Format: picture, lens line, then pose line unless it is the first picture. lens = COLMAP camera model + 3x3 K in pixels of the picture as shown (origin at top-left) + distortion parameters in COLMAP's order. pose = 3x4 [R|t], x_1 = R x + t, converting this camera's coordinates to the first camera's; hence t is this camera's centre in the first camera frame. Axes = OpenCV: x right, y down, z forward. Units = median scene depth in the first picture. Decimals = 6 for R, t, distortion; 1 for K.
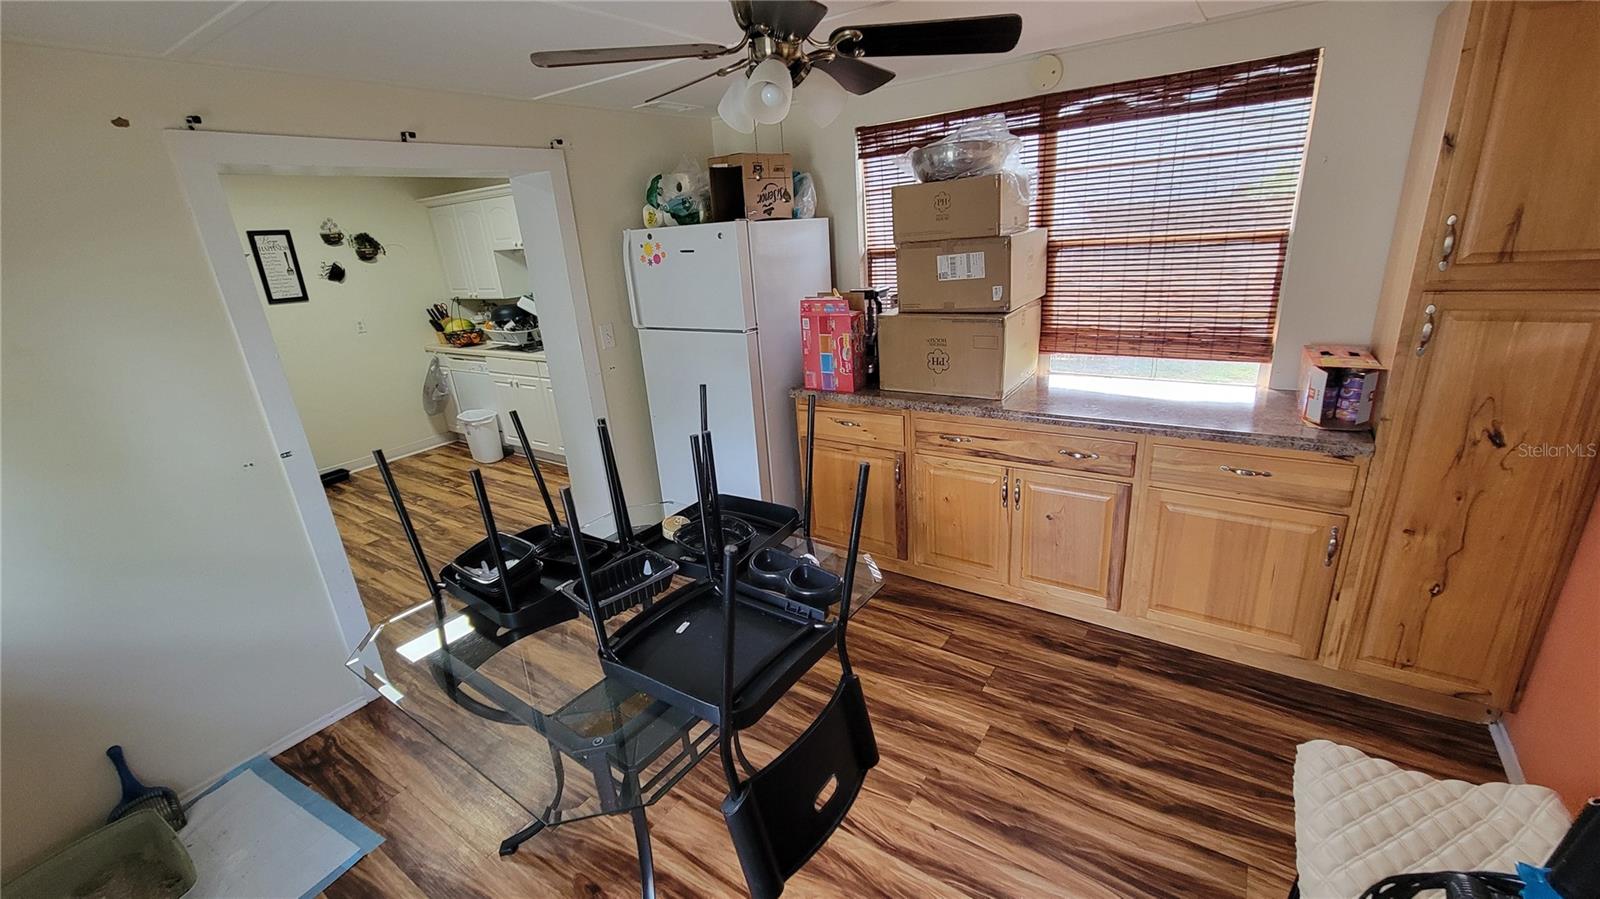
lens RADIAL K [[649.4, 0, 799.7], [0, 649.4, 452.9], [0, 0, 1]] dist [0.000375, 0.000568]
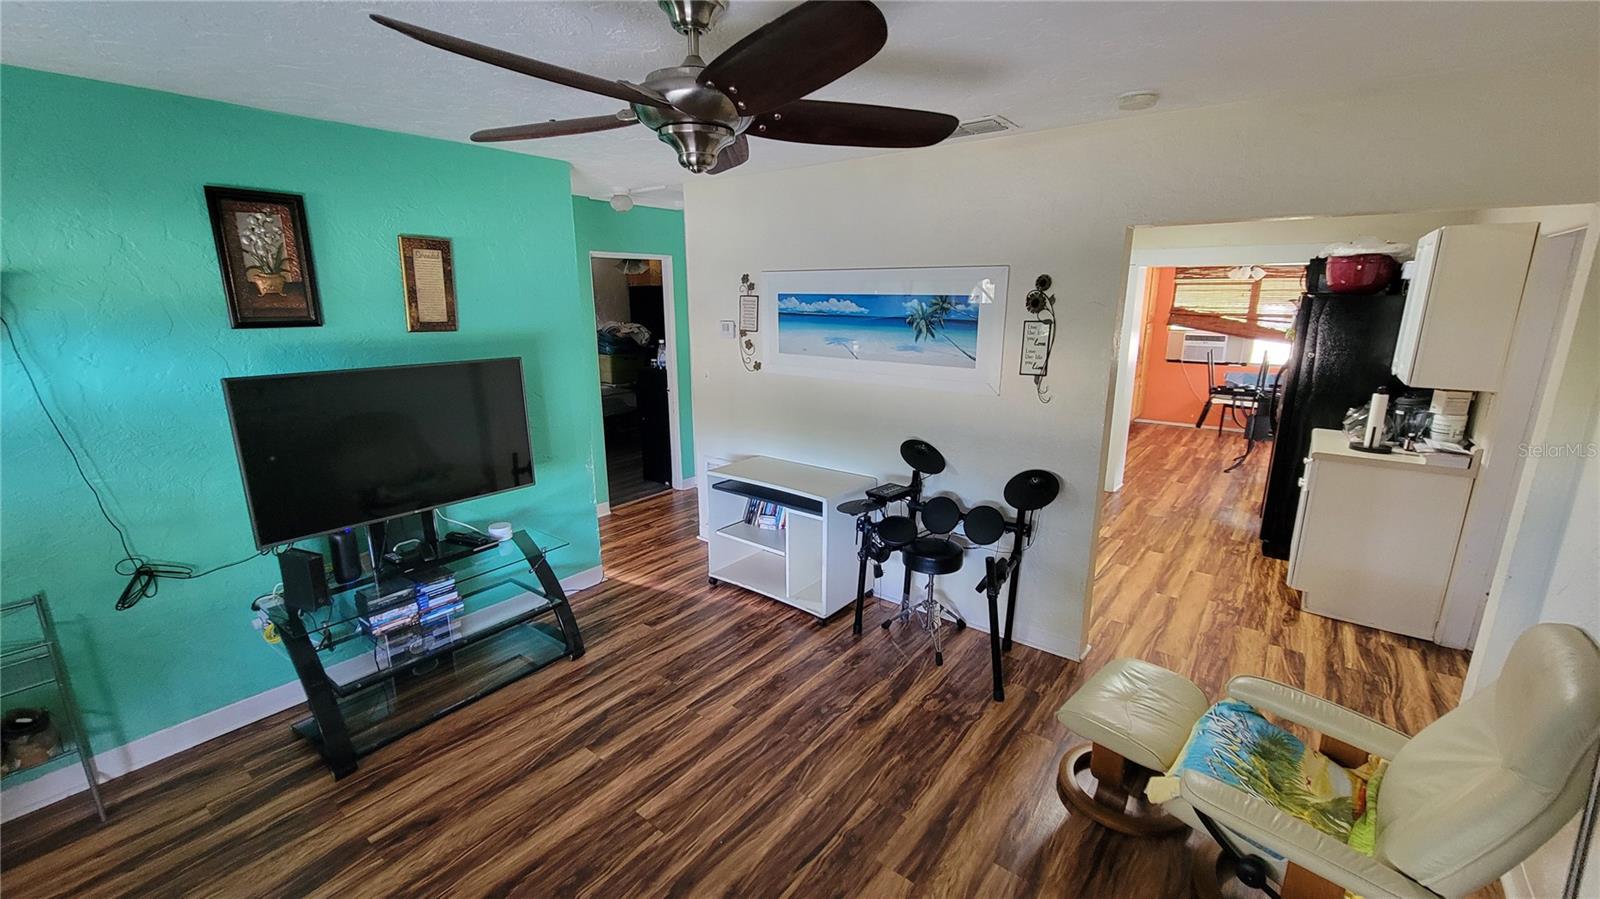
lens RADIAL K [[649.4, 0, 800.4], [0, 649.4, 447.8], [0, 0, 1]] dist [0.000375, 0.000568]
pose [[0.046840, -0.164432, 0.985276, -2.658912], [0.317150, 0.937771, 0.141427, -0.590042], [-0.947218, 0.305856, 0.096075, 2.129172]]
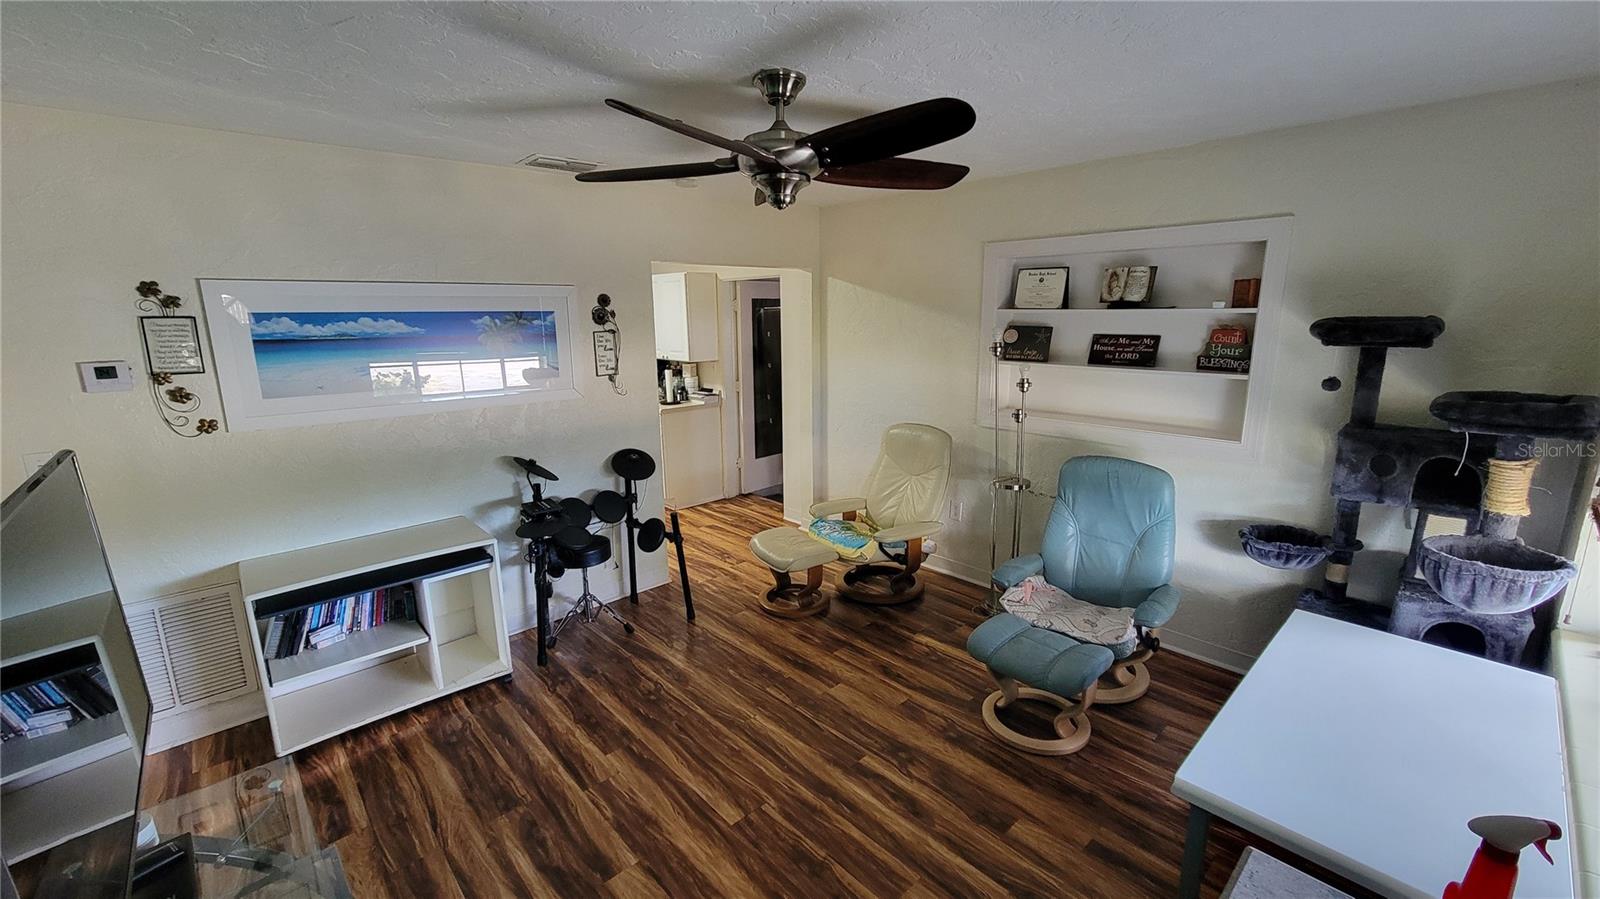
lens RADIAL K [[649.4, 0, 797.8], [0, 649.4, 449.8], [0, 0, 1]] dist [0.000375, 0.000568]
pose [[-0.974058, 0.033843, 0.223752, -2.193509], [0.142809, 0.858931, 0.491775, -0.916136], [-0.175544, 0.510972, -0.841482, 3.015497]]
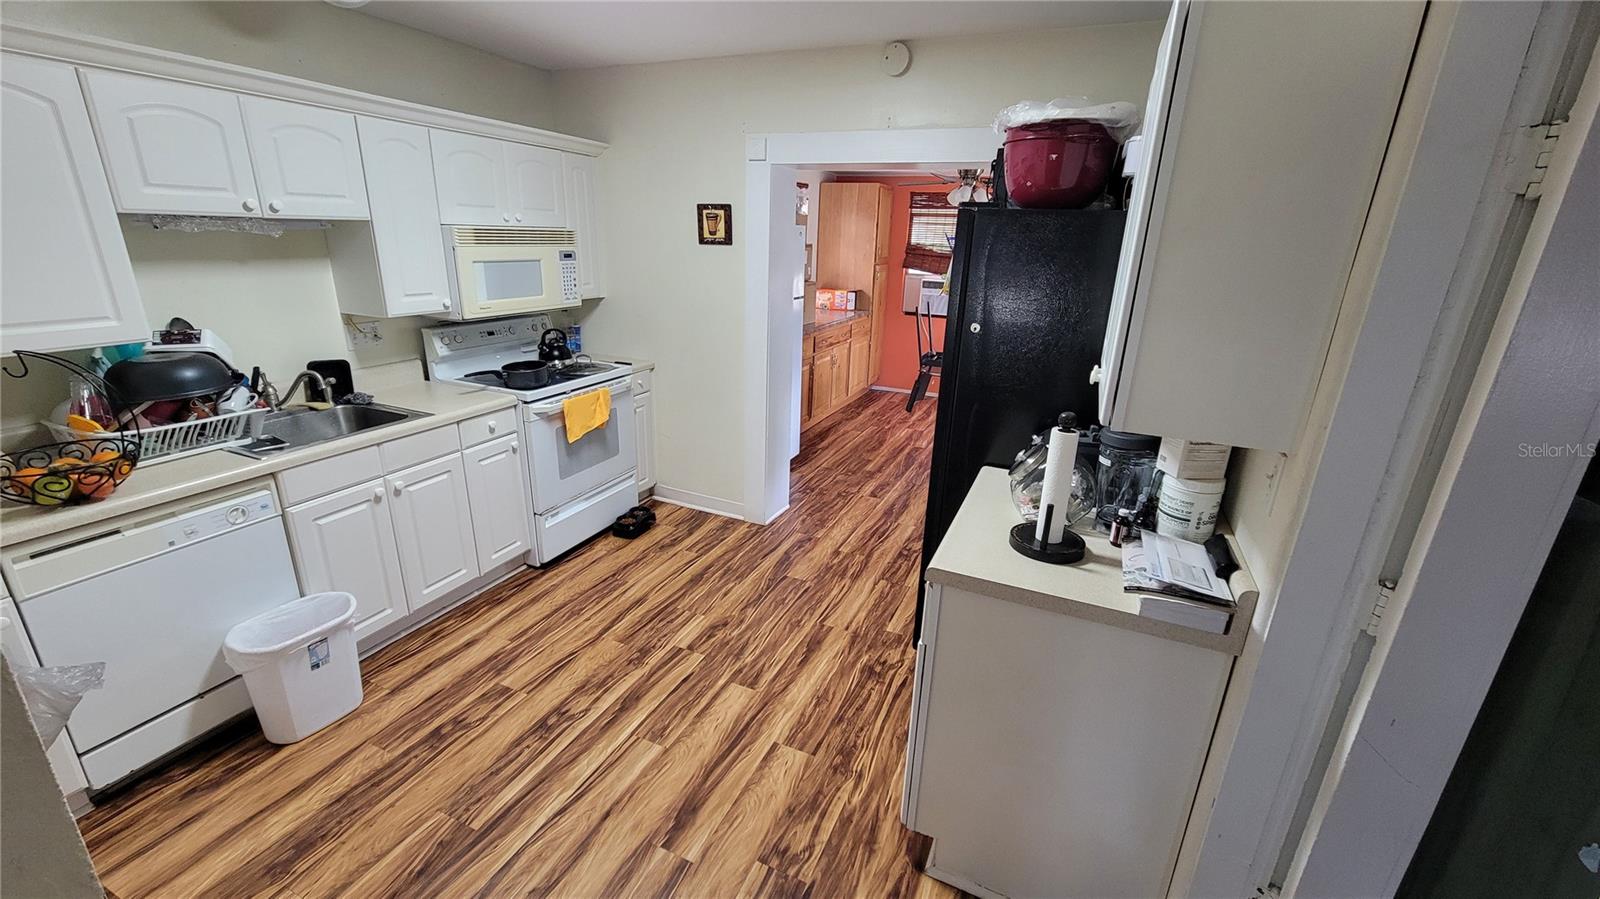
lens RADIAL K [[649.4, 0, 797.9], [0, 649.4, 448.3], [0, 0, 1]] dist [0.000375, 0.000568]
pose [[-0.191139, -0.248648, 0.949547, -1.800338], [0.296230, 0.907664, 0.297310, -0.361710], [-0.935796, 0.338112, -0.099833, 1.397252]]
